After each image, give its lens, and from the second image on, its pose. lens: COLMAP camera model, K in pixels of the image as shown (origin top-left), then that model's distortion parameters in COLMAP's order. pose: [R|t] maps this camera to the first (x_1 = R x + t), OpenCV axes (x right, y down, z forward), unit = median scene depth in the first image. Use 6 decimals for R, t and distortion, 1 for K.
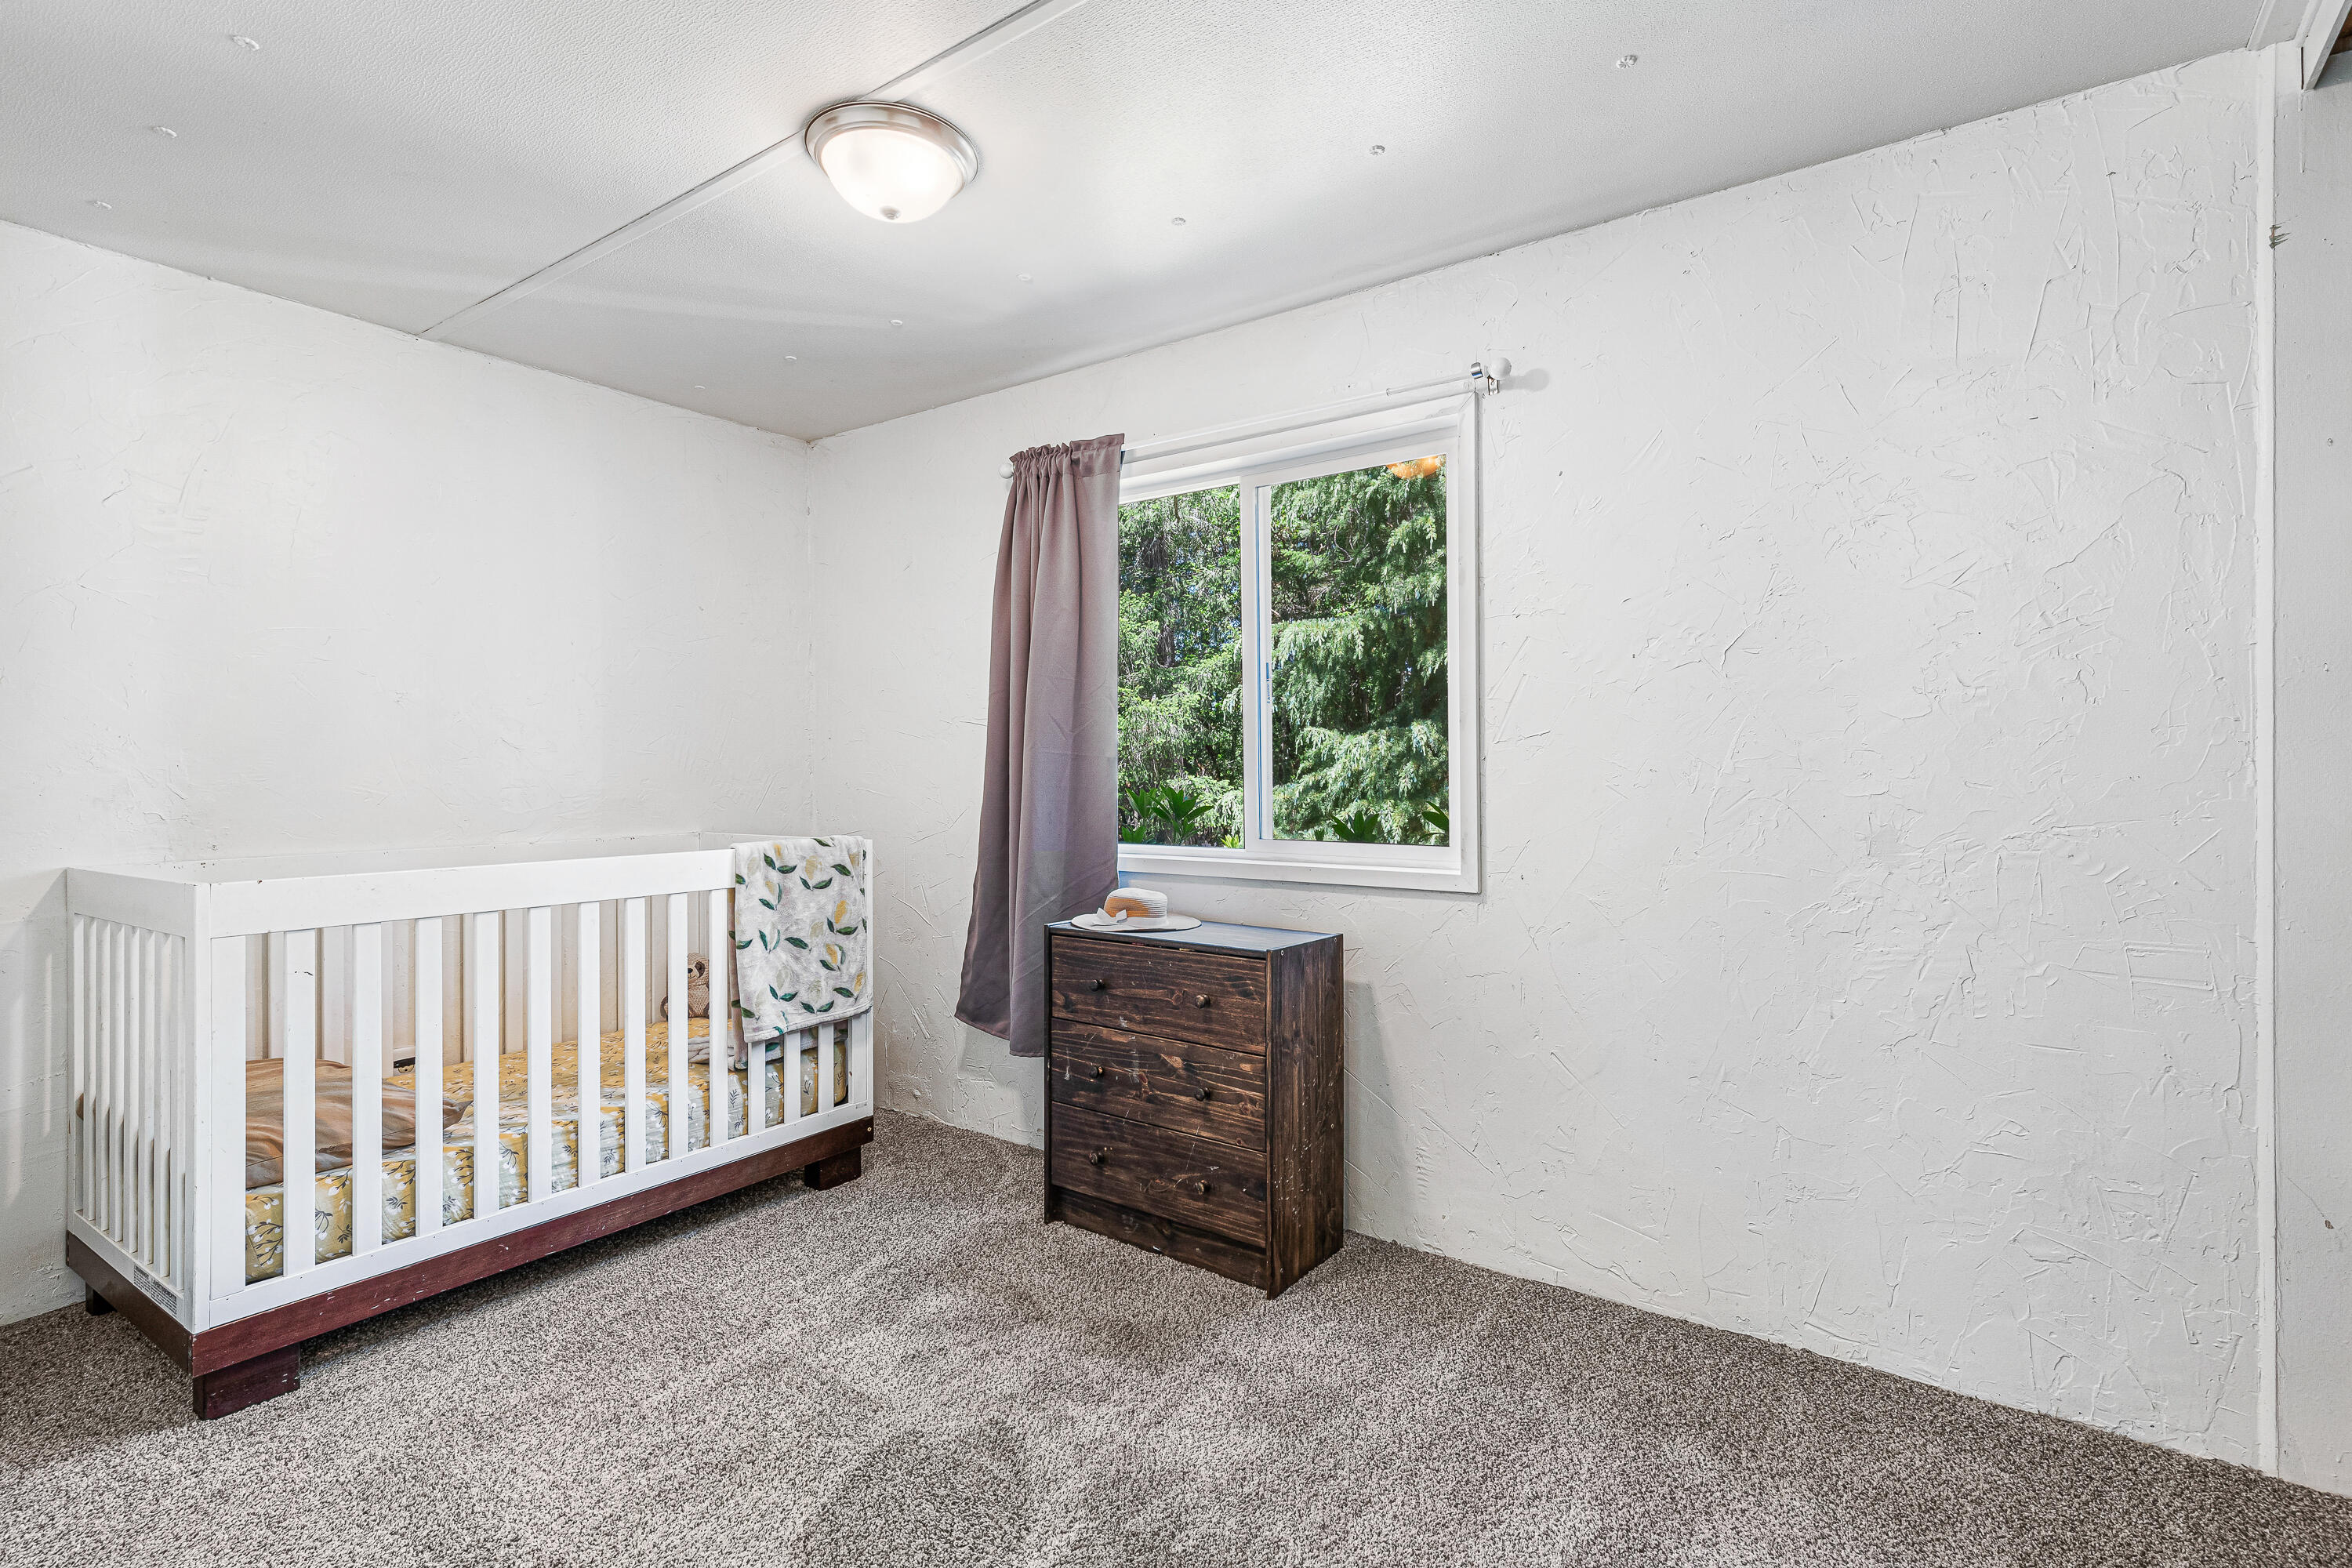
lens RADIAL K [[1099.8, 0, 1177.9], [0, 1099.8, 777.8], [0, 0, 1]] dist [0.013037, -0.000271]
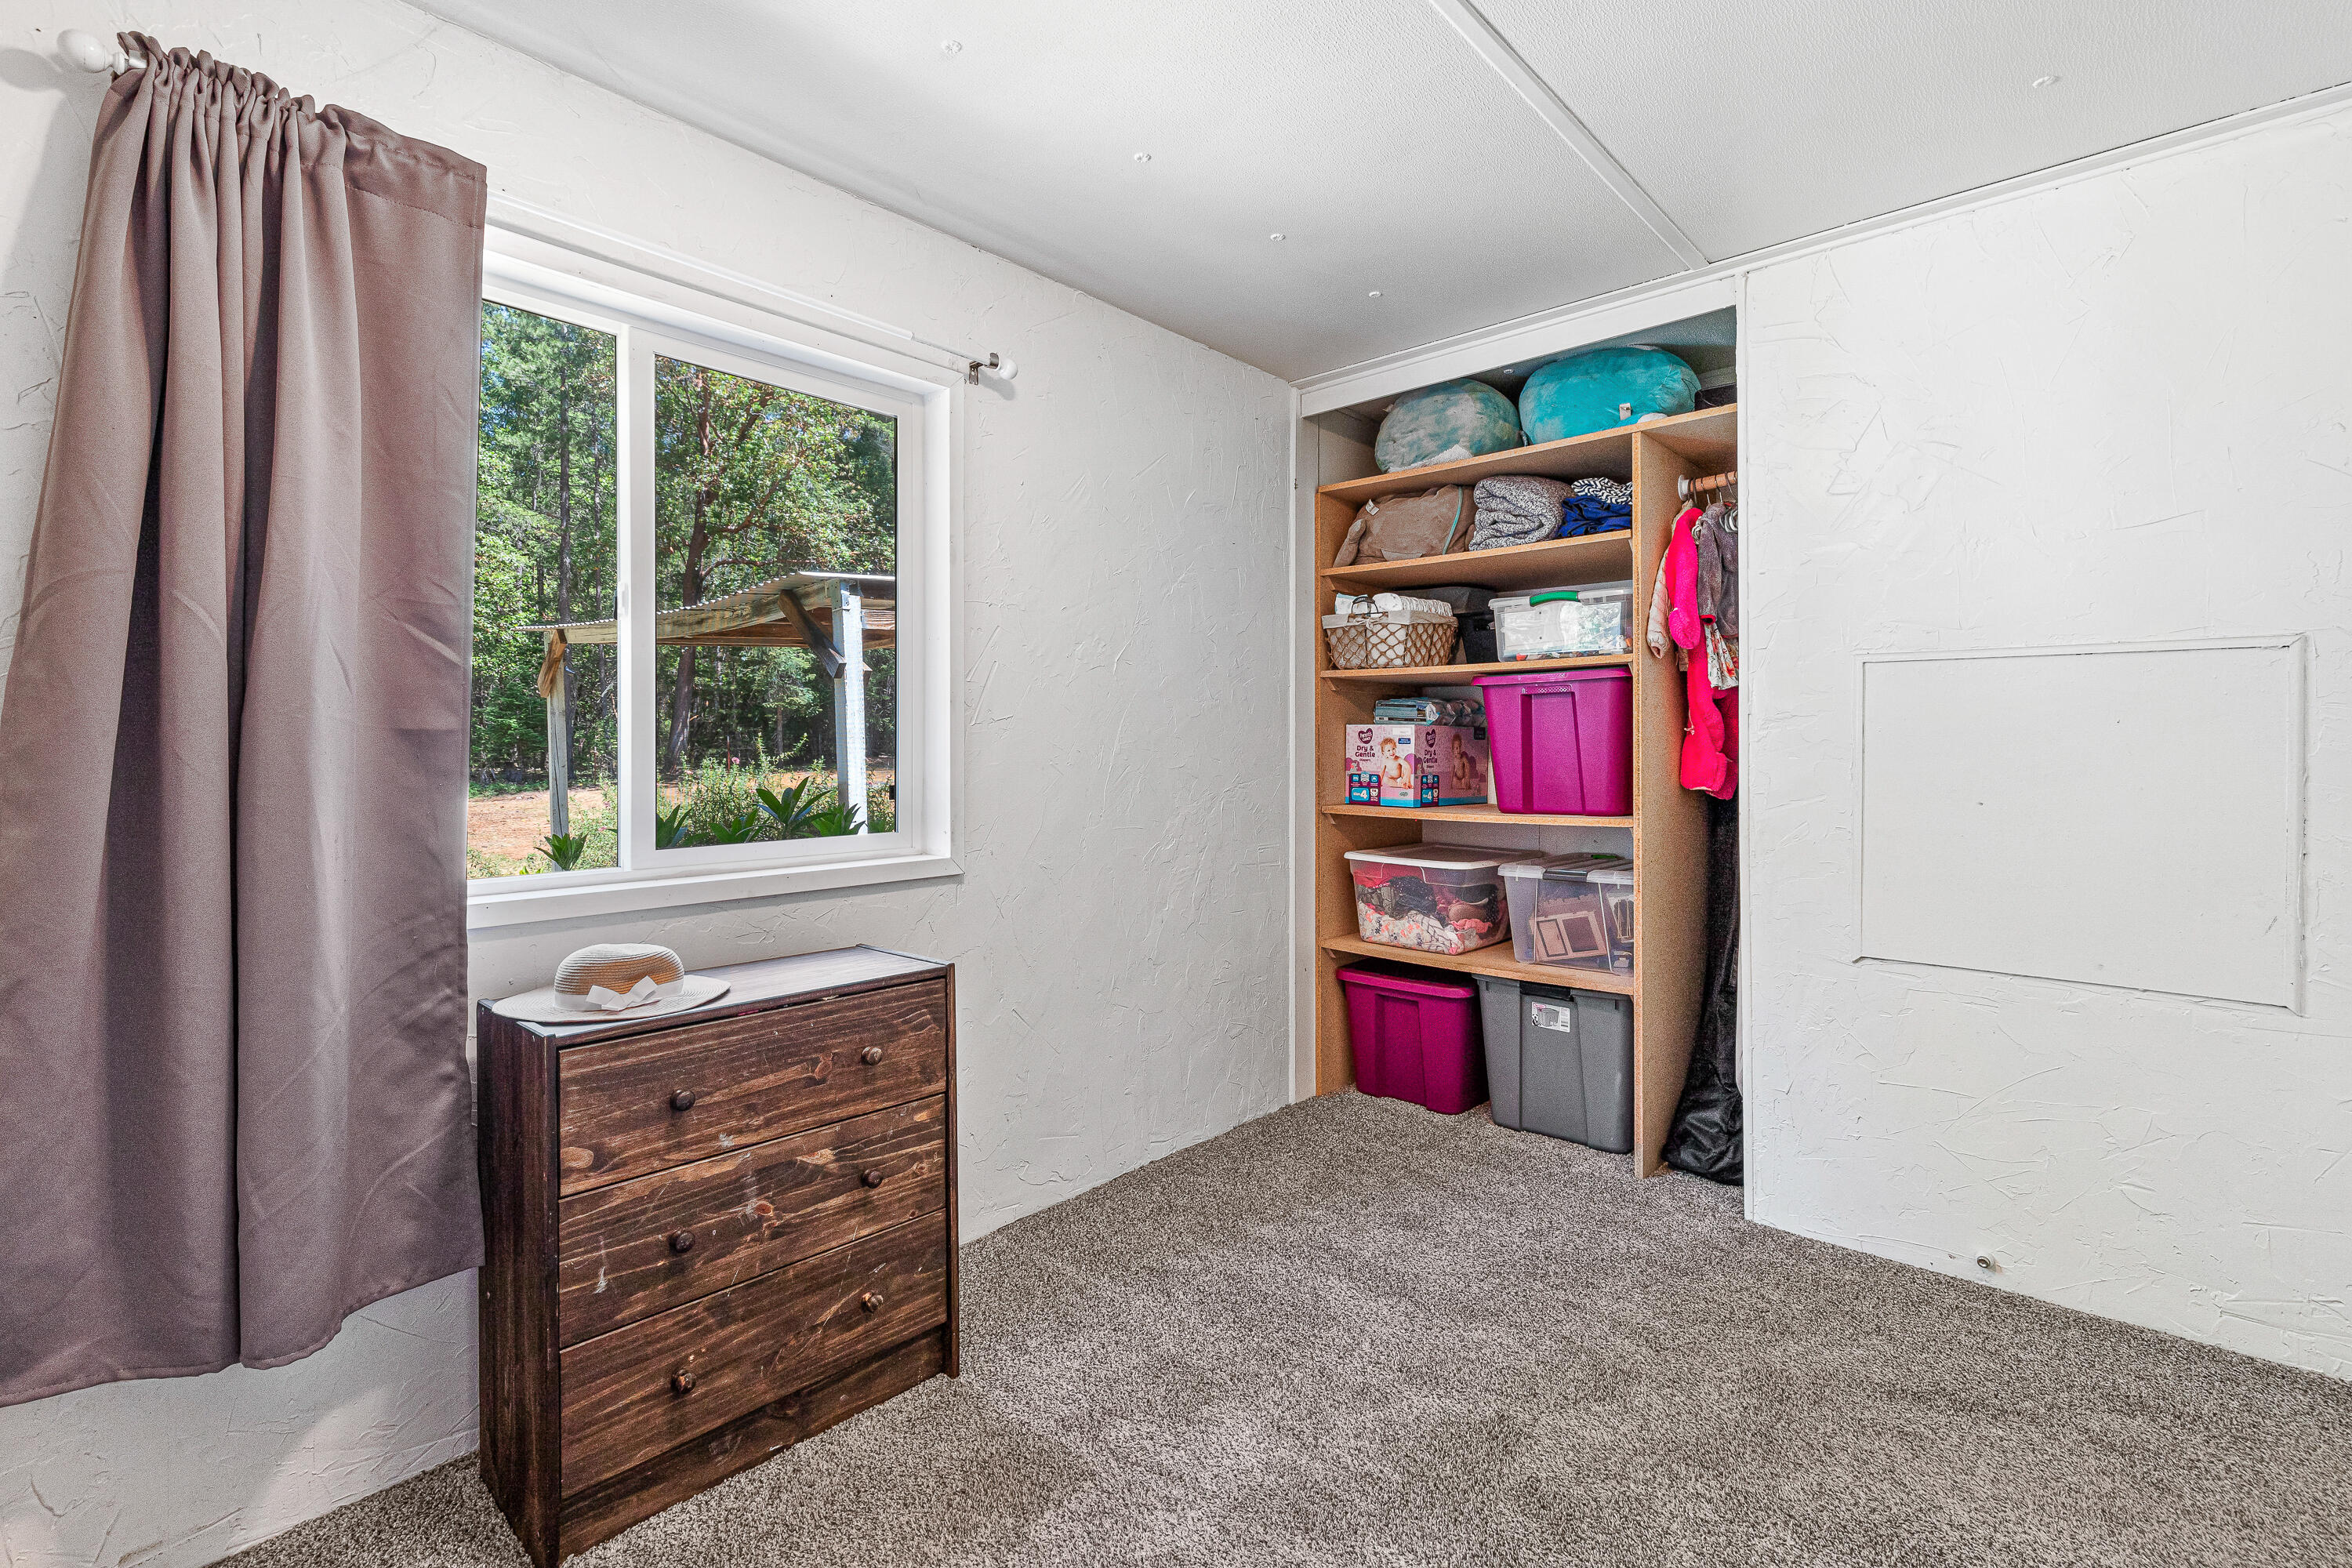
lens RADIAL K [[1076.1, 0, 1181.1], [0, 1076.1, 757.8], [0, 0, 1]] dist [0.011953, -0.000768]
pose [[0.124775, -0.006448, 0.992164, -0.669397], [0.014530, 0.999884, 0.004671, -0.003251], [-0.992079, 0.013834, 0.124854, 0.672567]]
